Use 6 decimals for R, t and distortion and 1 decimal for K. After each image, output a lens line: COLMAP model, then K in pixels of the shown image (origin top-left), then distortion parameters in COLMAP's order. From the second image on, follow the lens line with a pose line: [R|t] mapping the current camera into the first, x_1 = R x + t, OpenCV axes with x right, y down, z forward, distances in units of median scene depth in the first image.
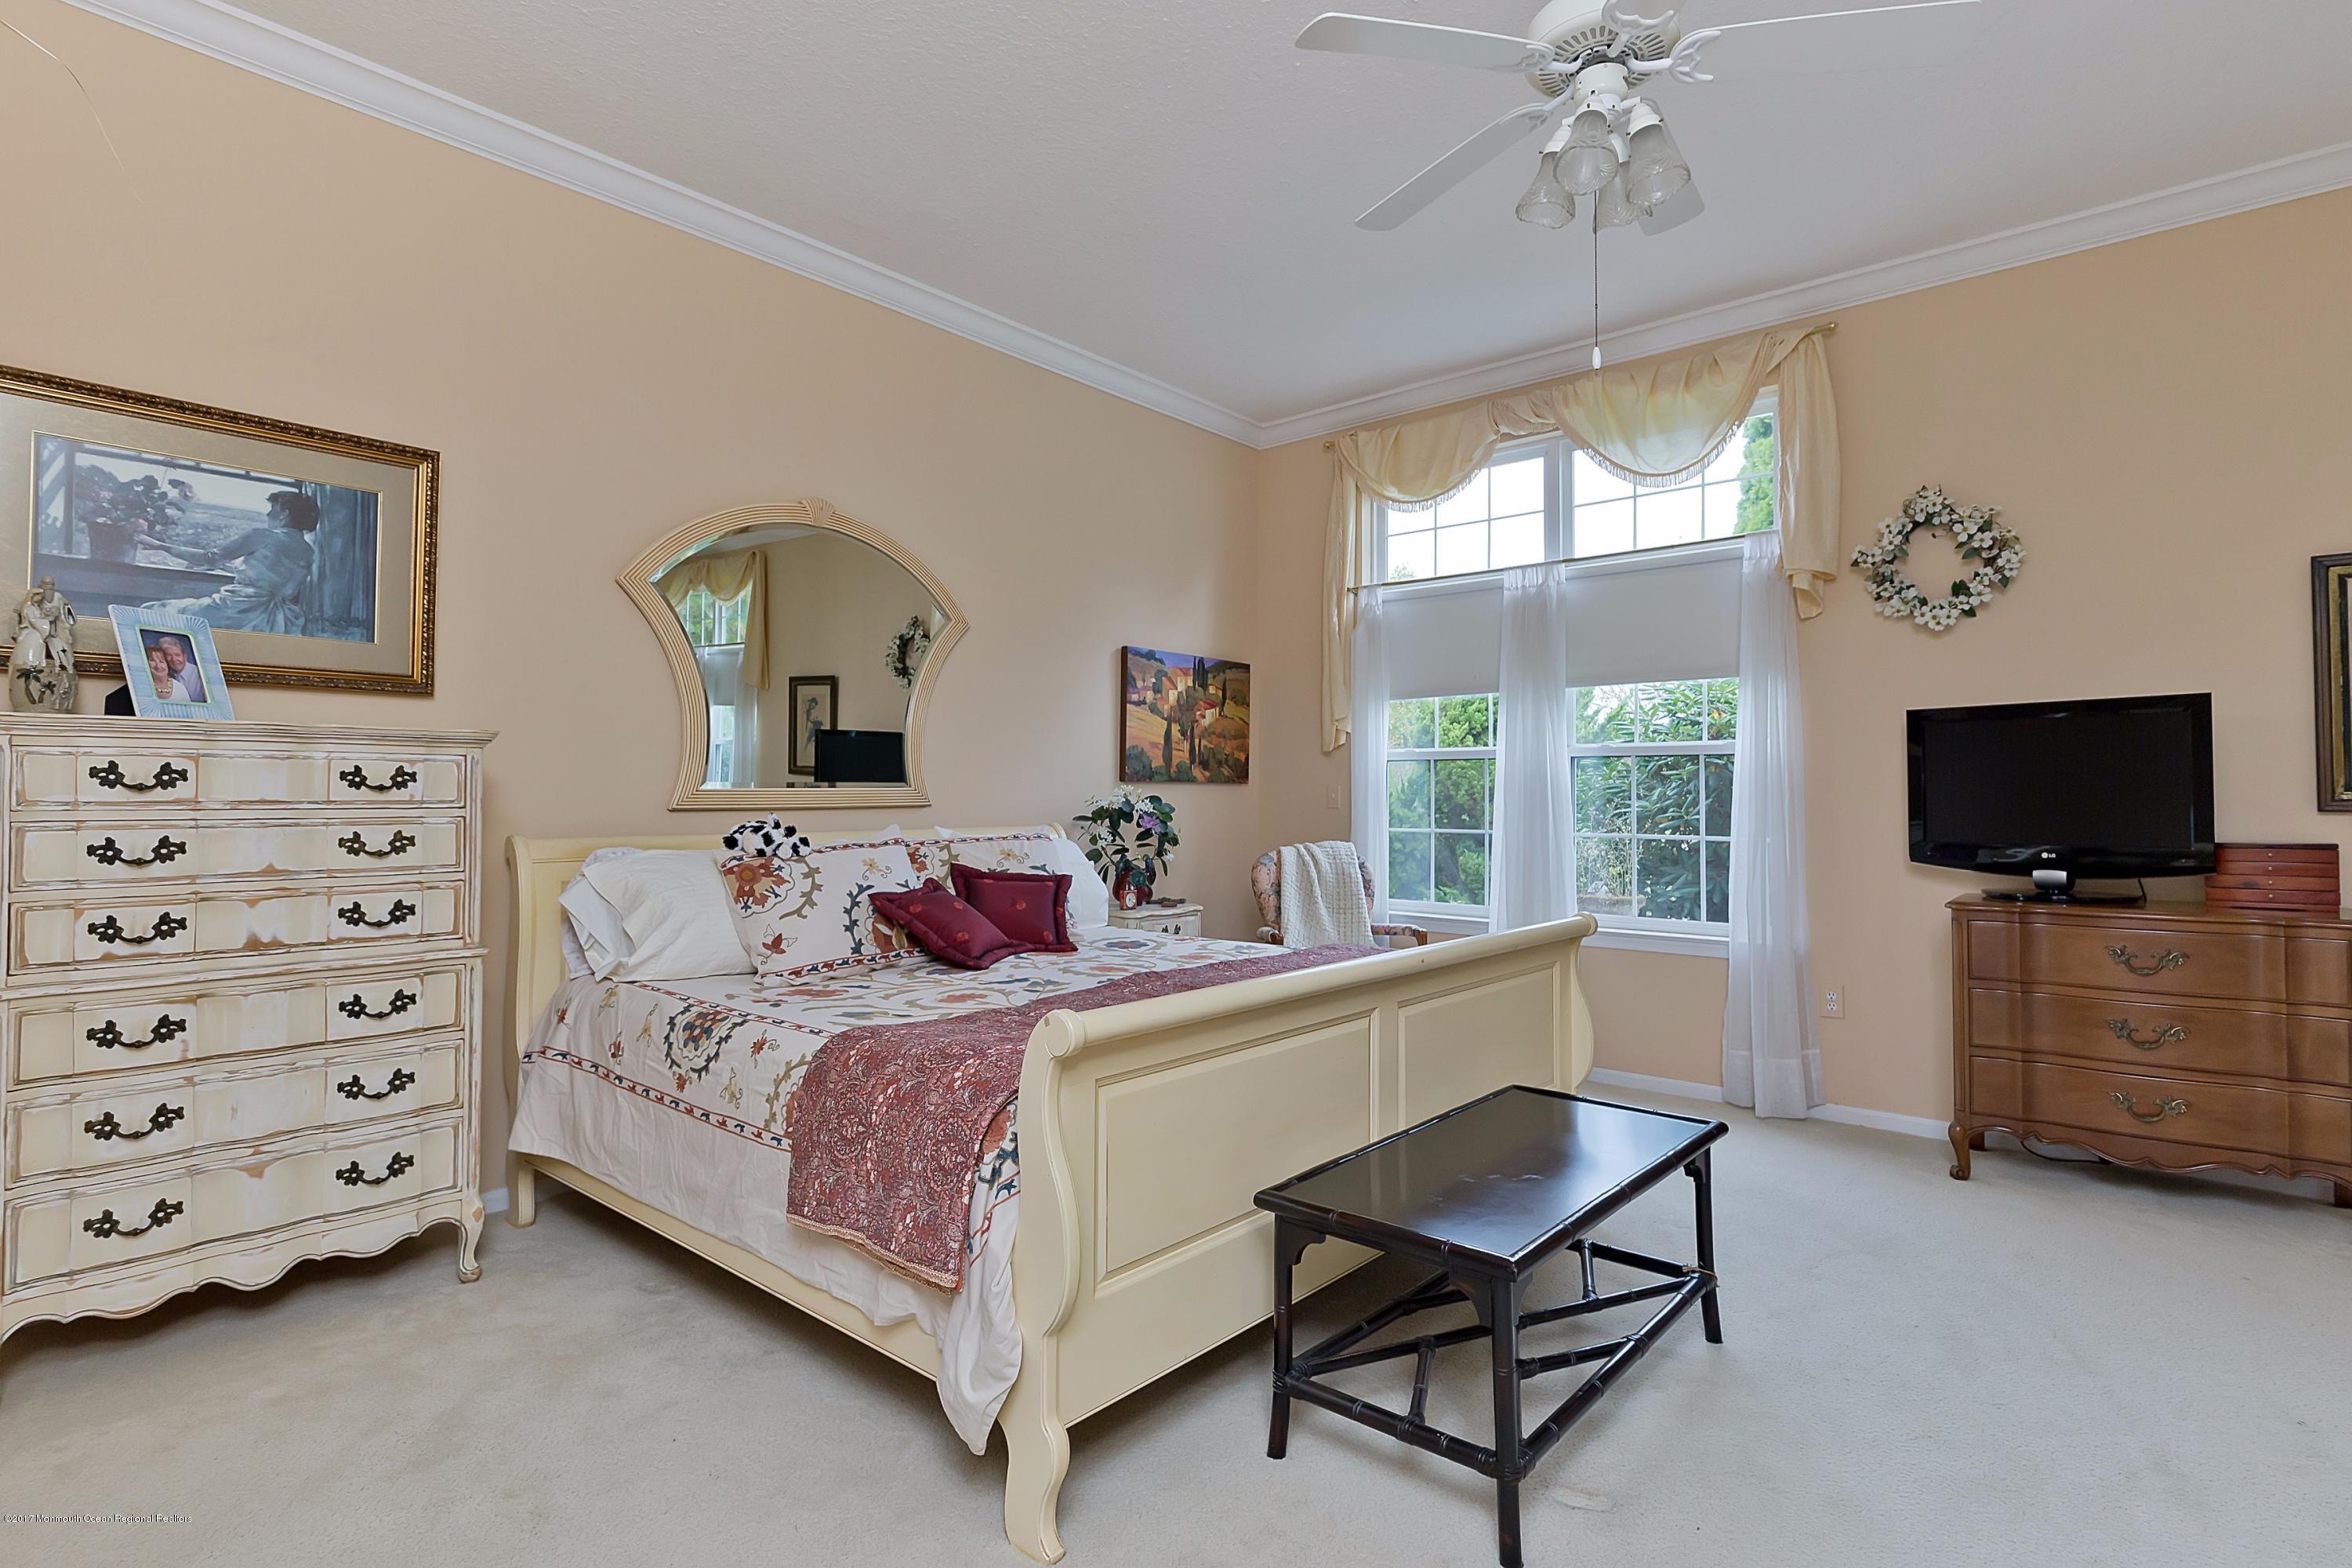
lens RADIAL K [[1141.7, 0, 1179.3], [0, 1141.7, 775.4], [0, 0, 1]] dist [-0.008319, -0.000433]
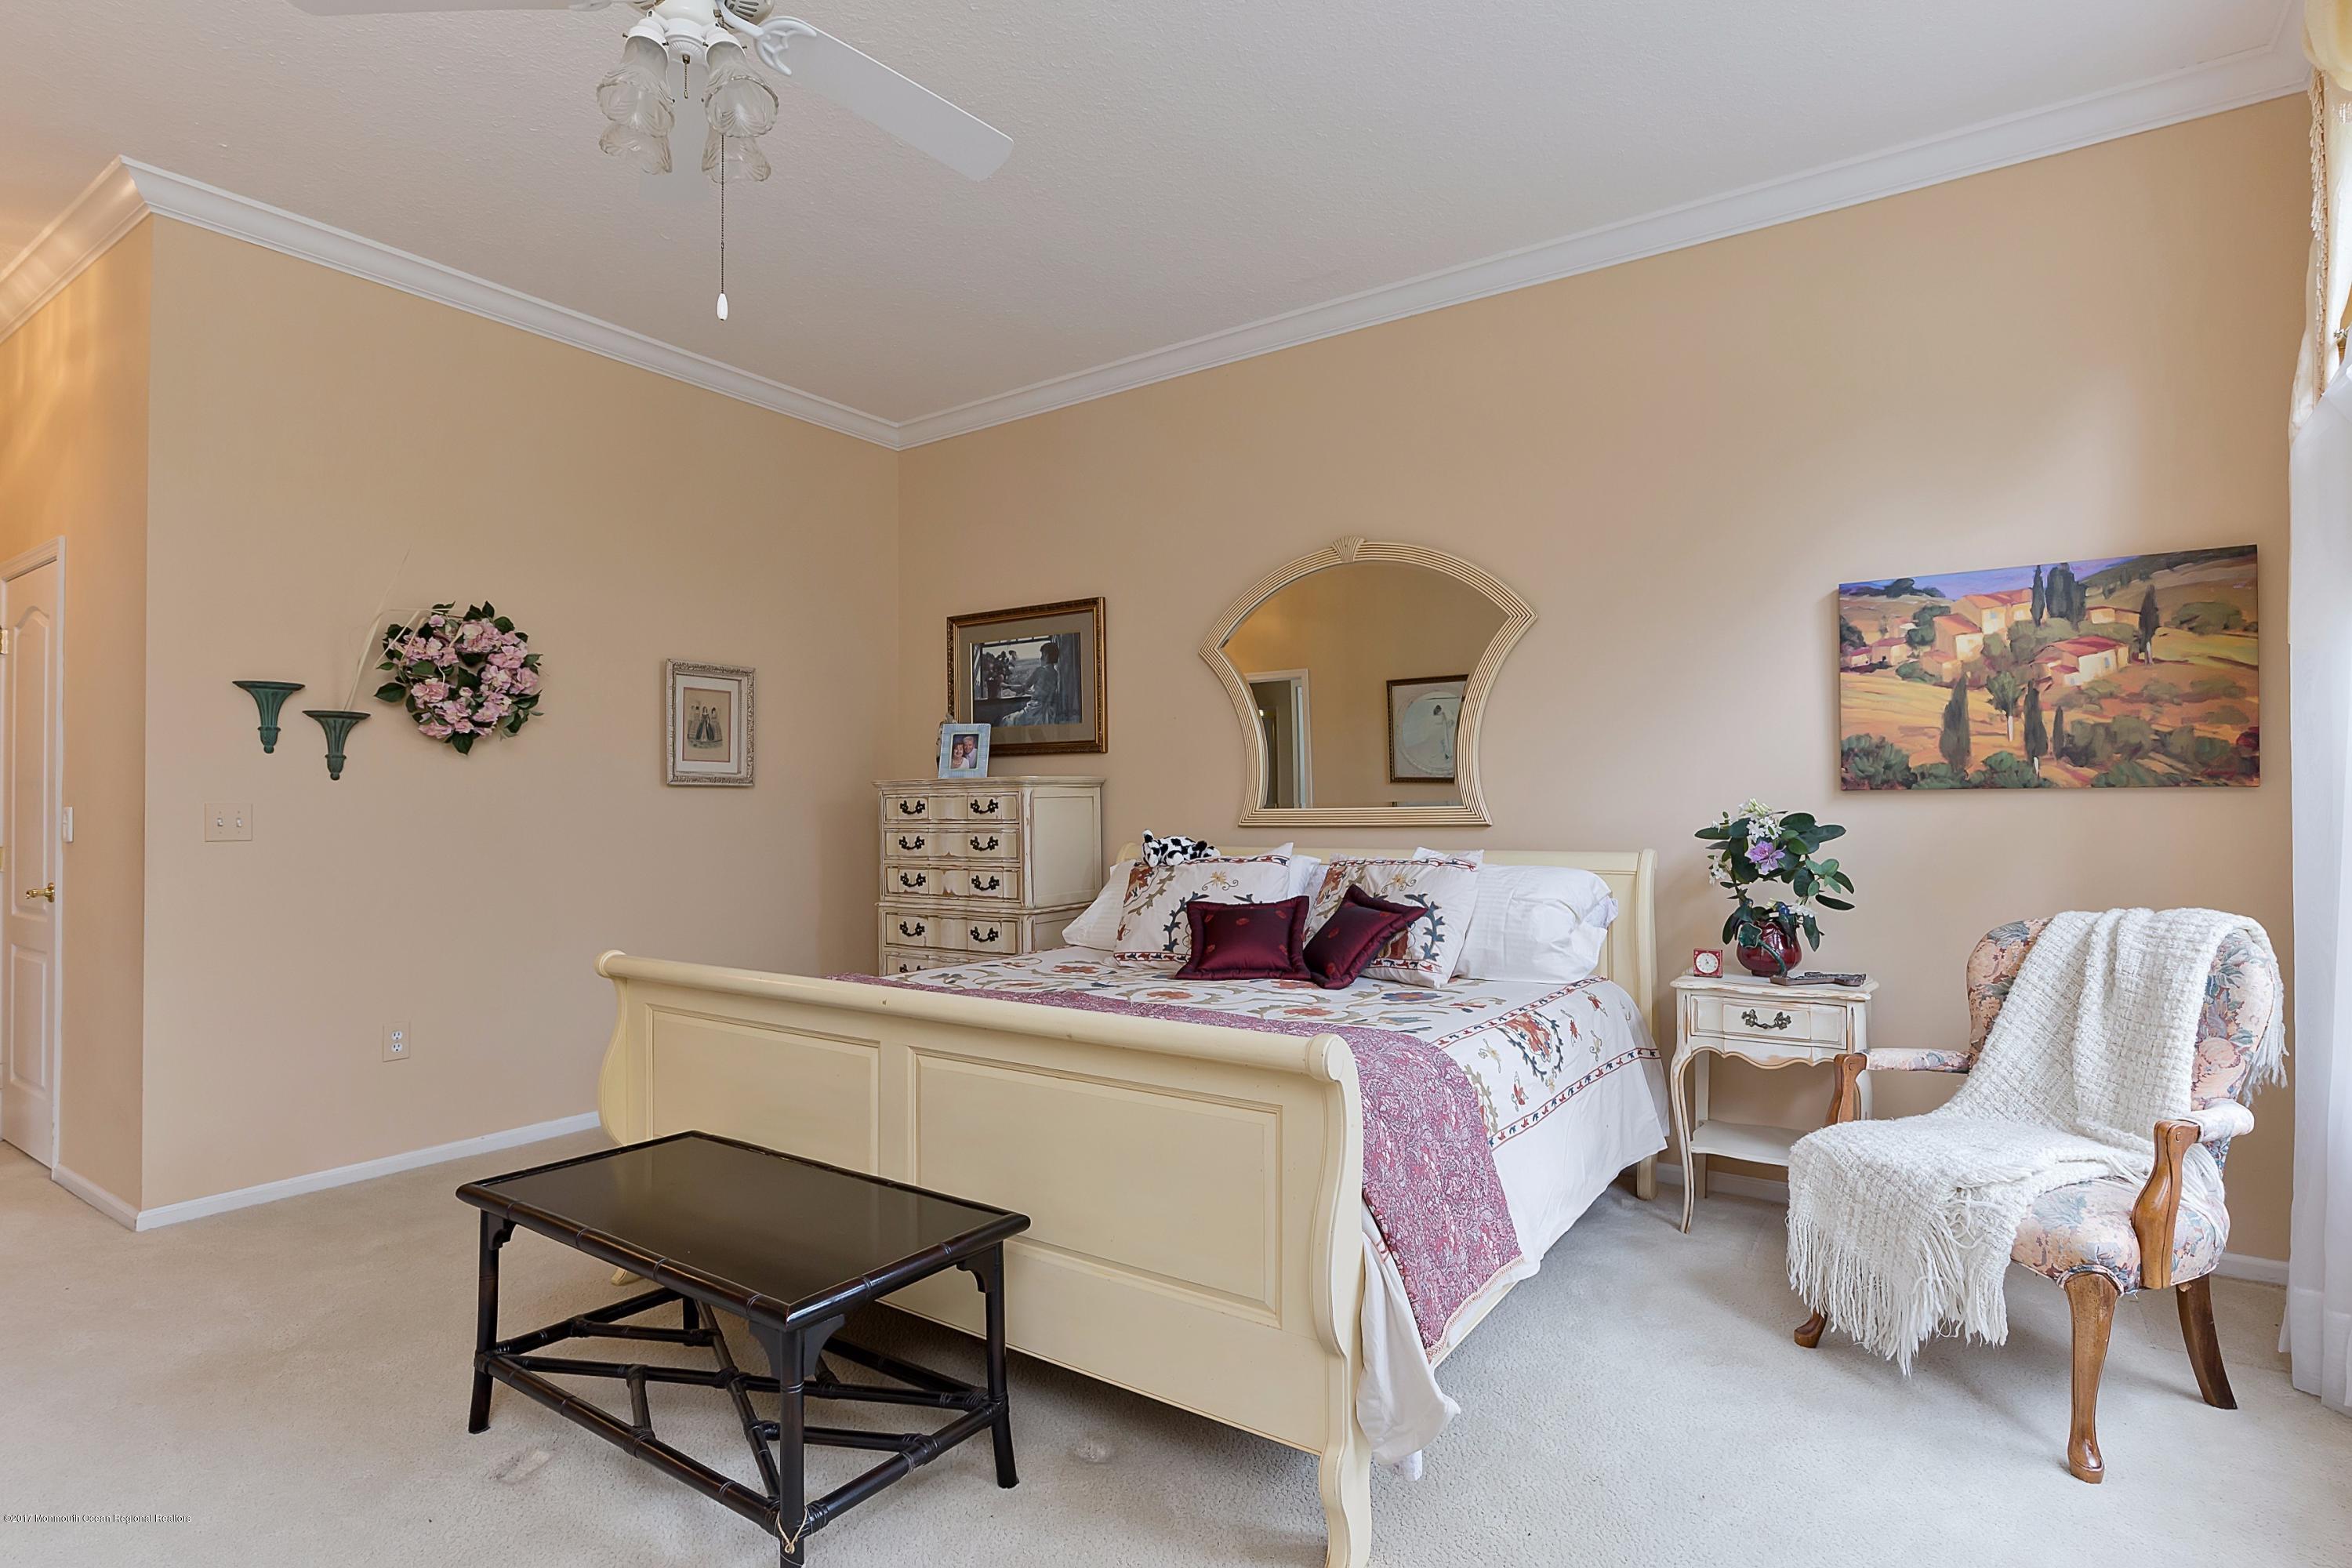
lens RADIAL K [[1141.7, 0, 1175.3], [0, 1141.7, 795.9], [0, 0, 1]] dist [-0.008319, -0.000433]
pose [[0.129570, -0.014247, -0.991468, 0.725990], [0.024076, 0.999647, -0.011218, 0.008266], [0.991278, -0.022417, 0.129867, 0.703746]]
